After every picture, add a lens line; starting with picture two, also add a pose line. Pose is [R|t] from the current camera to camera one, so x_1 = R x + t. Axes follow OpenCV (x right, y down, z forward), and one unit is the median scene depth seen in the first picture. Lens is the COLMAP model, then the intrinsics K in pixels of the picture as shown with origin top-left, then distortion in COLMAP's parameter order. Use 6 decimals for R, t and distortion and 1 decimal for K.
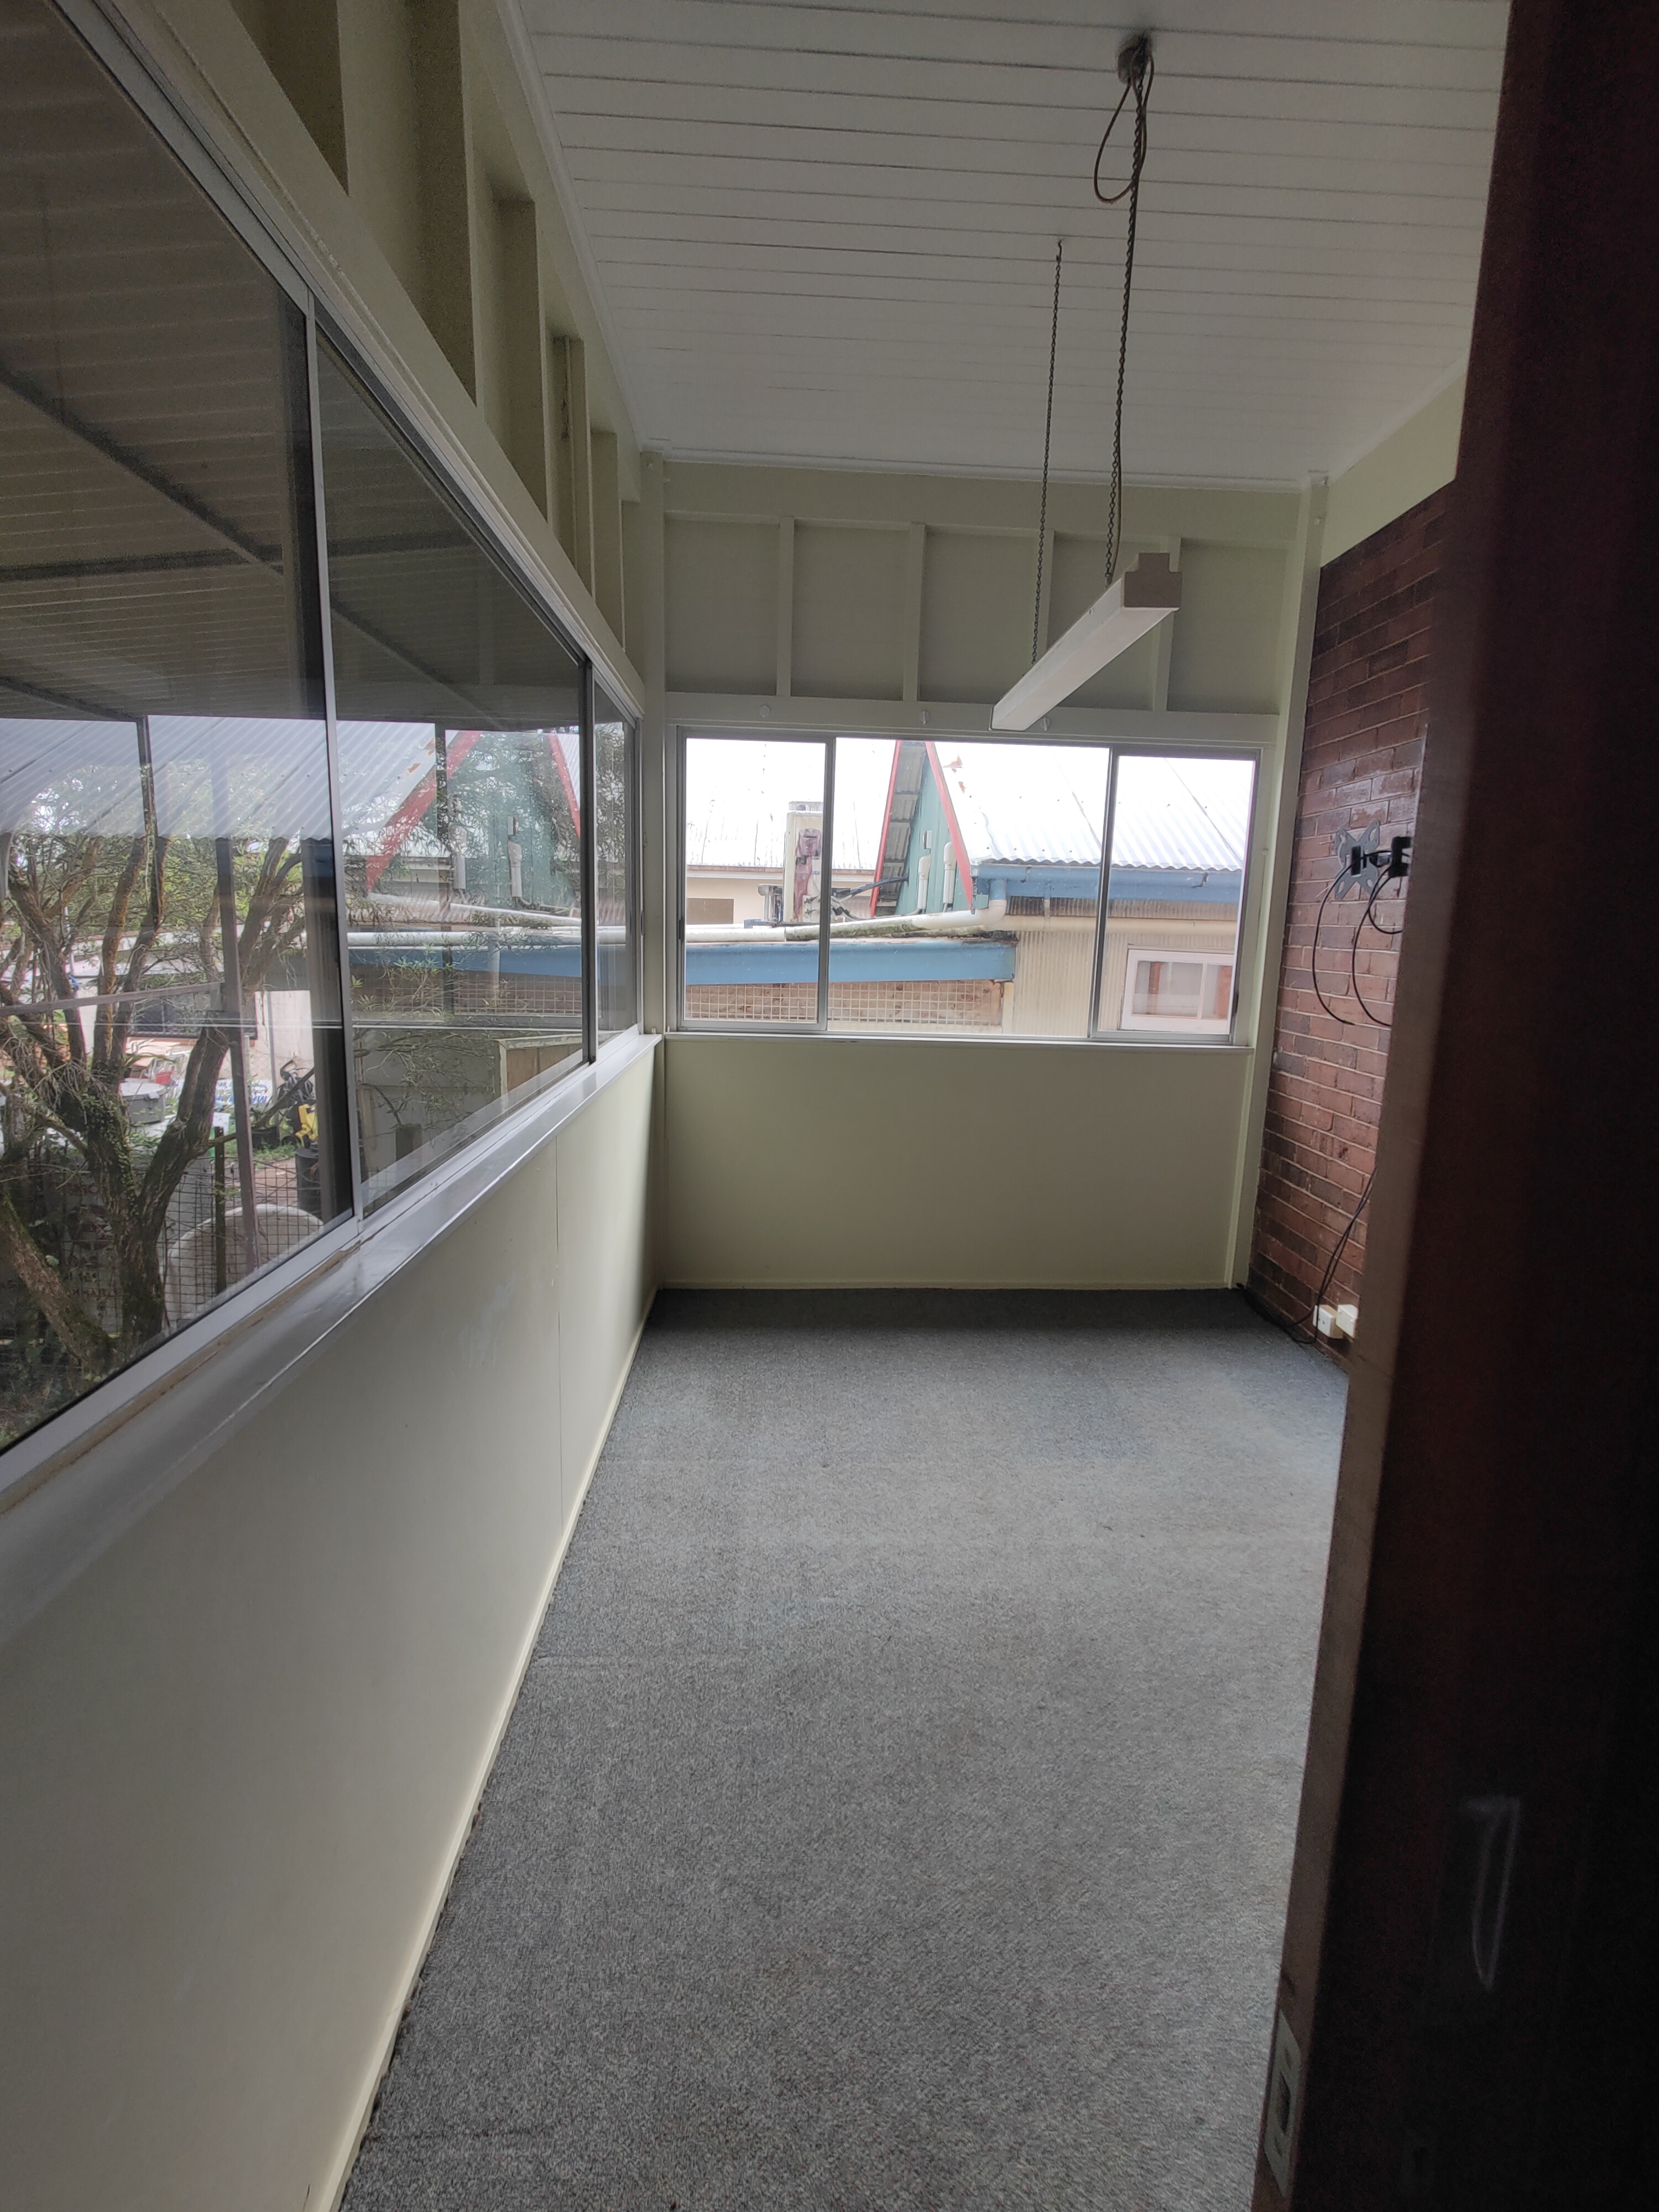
lens RADIAL K [[1048.7, 0, 829.5], [0, 1048.7, 1106.0], [0, 0, 1]] dist [0.000198, 0.002131]
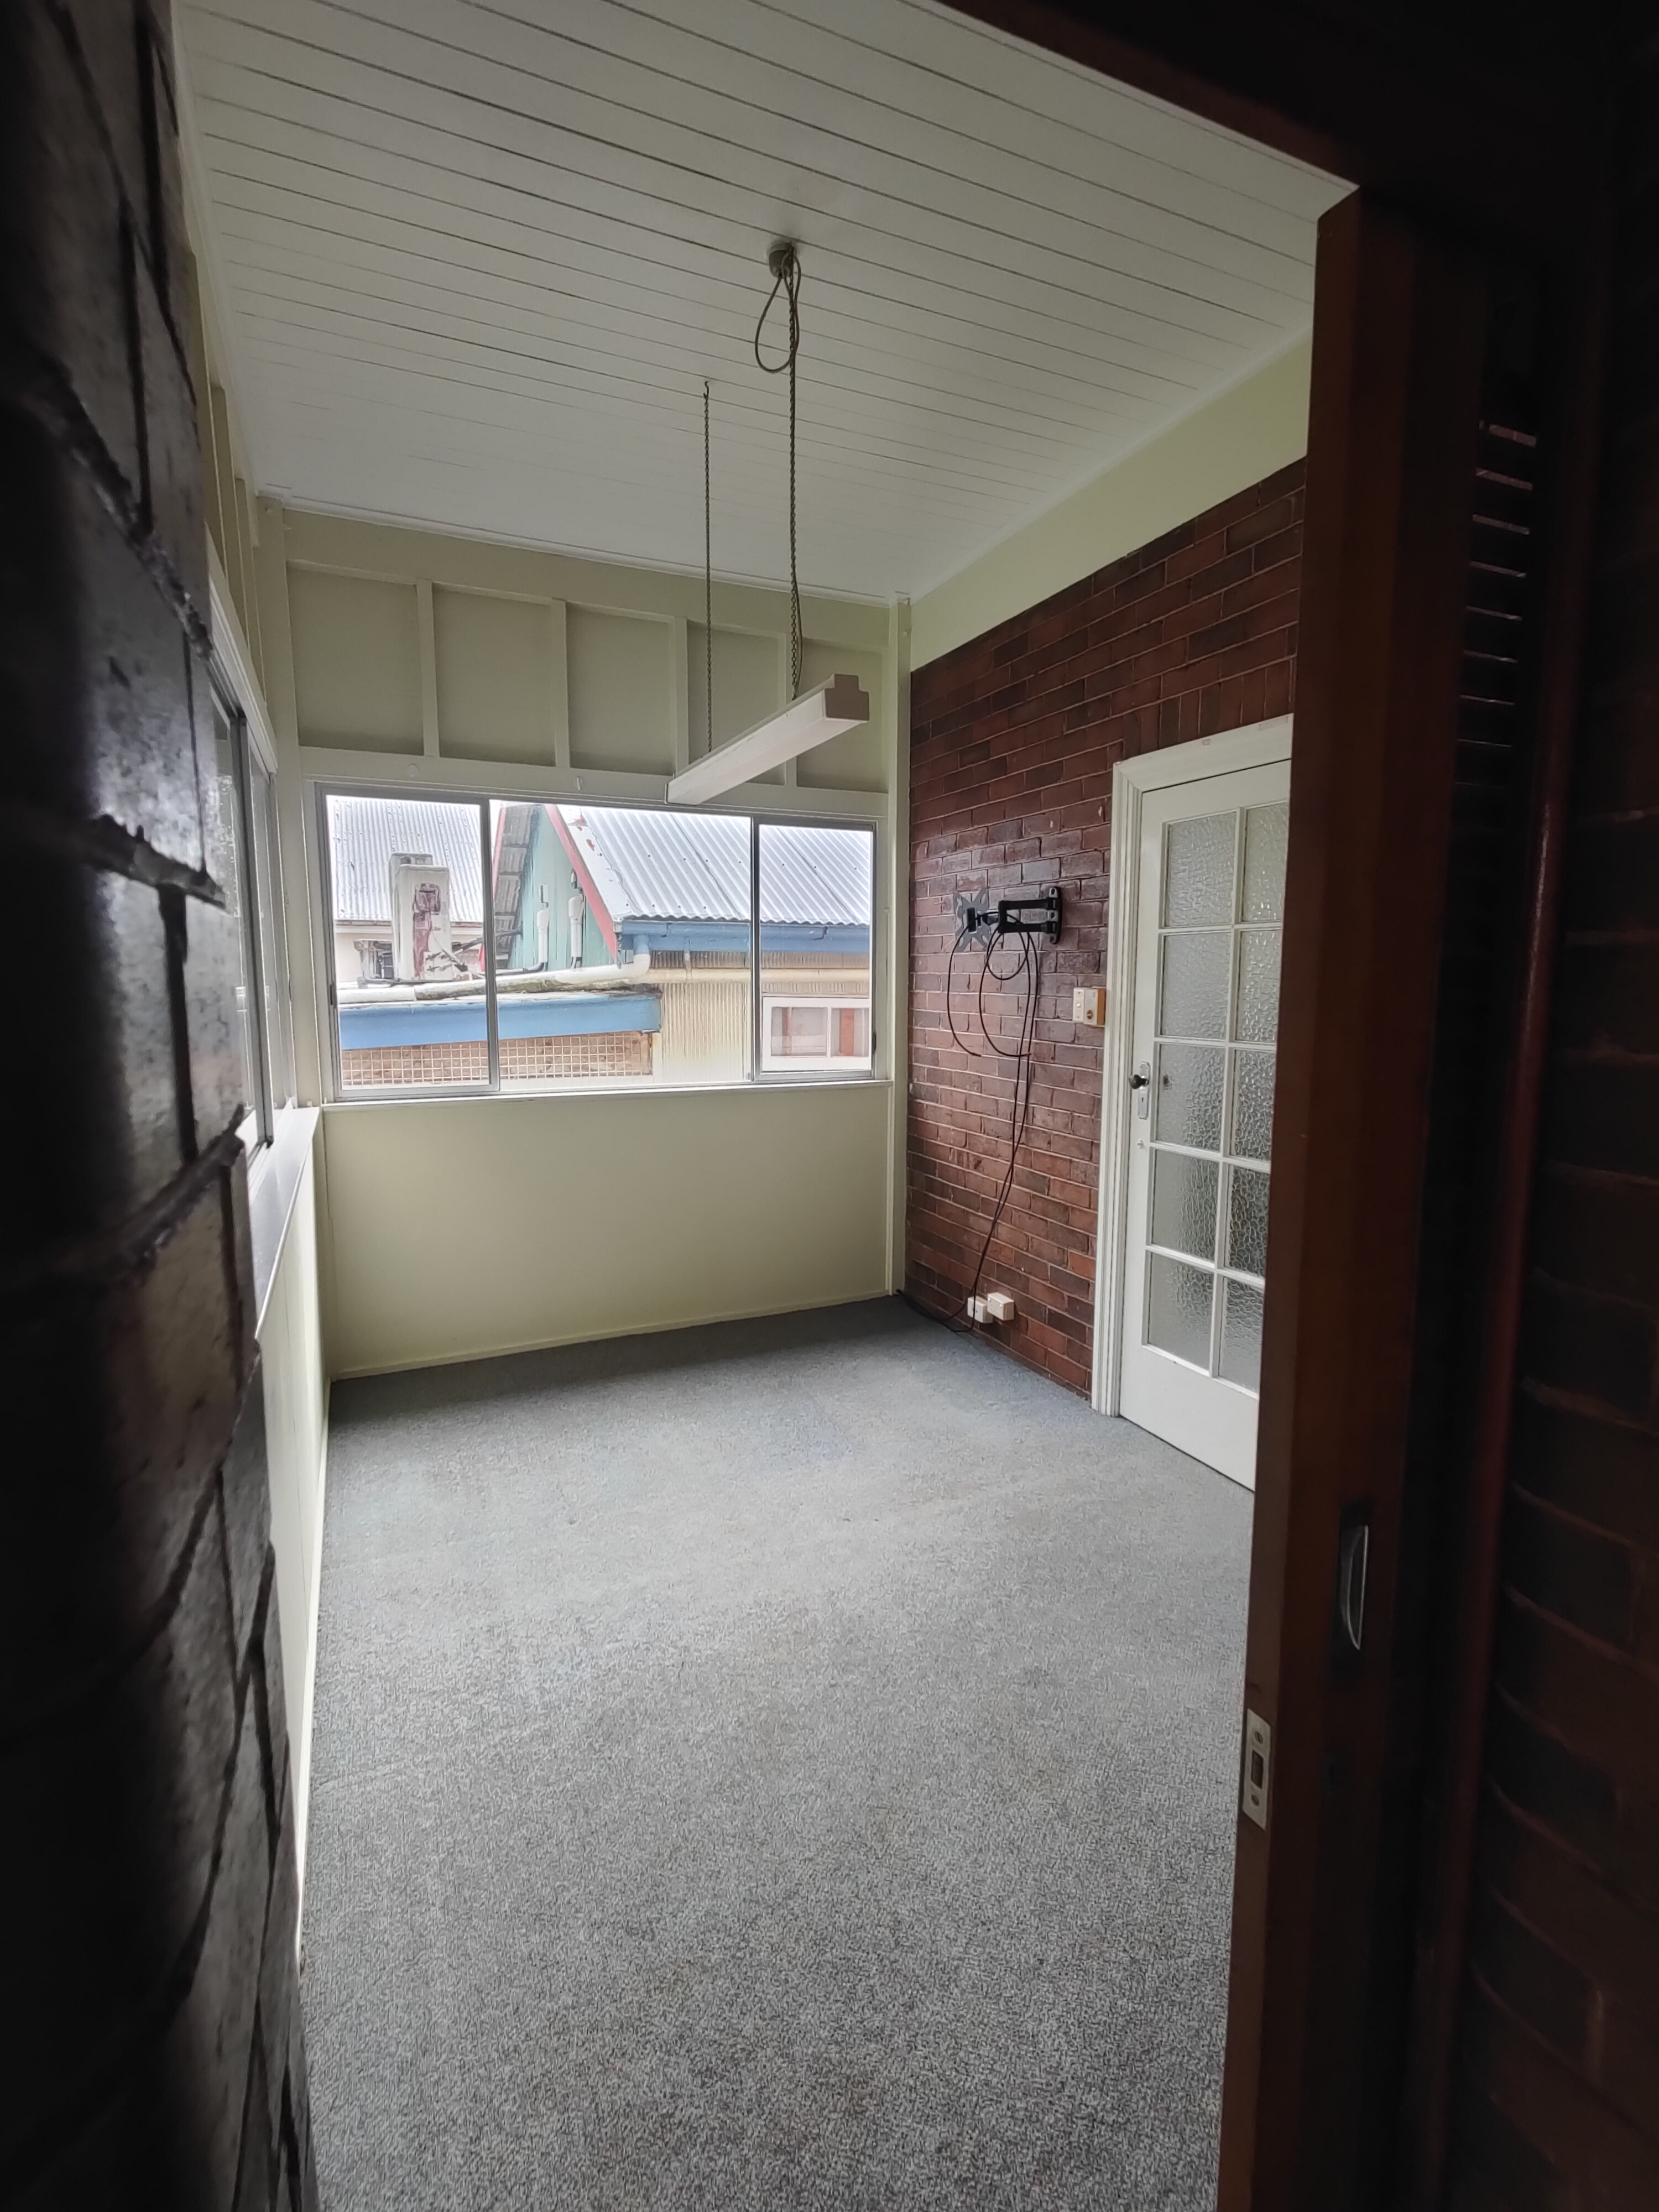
lens RADIAL K [[1047.7, 0, 829.5], [0, 1047.7, 1106.0], [0, 0, 1]] dist [0.001311, -0.000350]
pose [[0.926975, -0.072855, 0.367982, -0.096204], [0.088877, 0.995683, -0.026760, -0.004439], [-0.364443, 0.057511, 0.929448, -0.037600]]
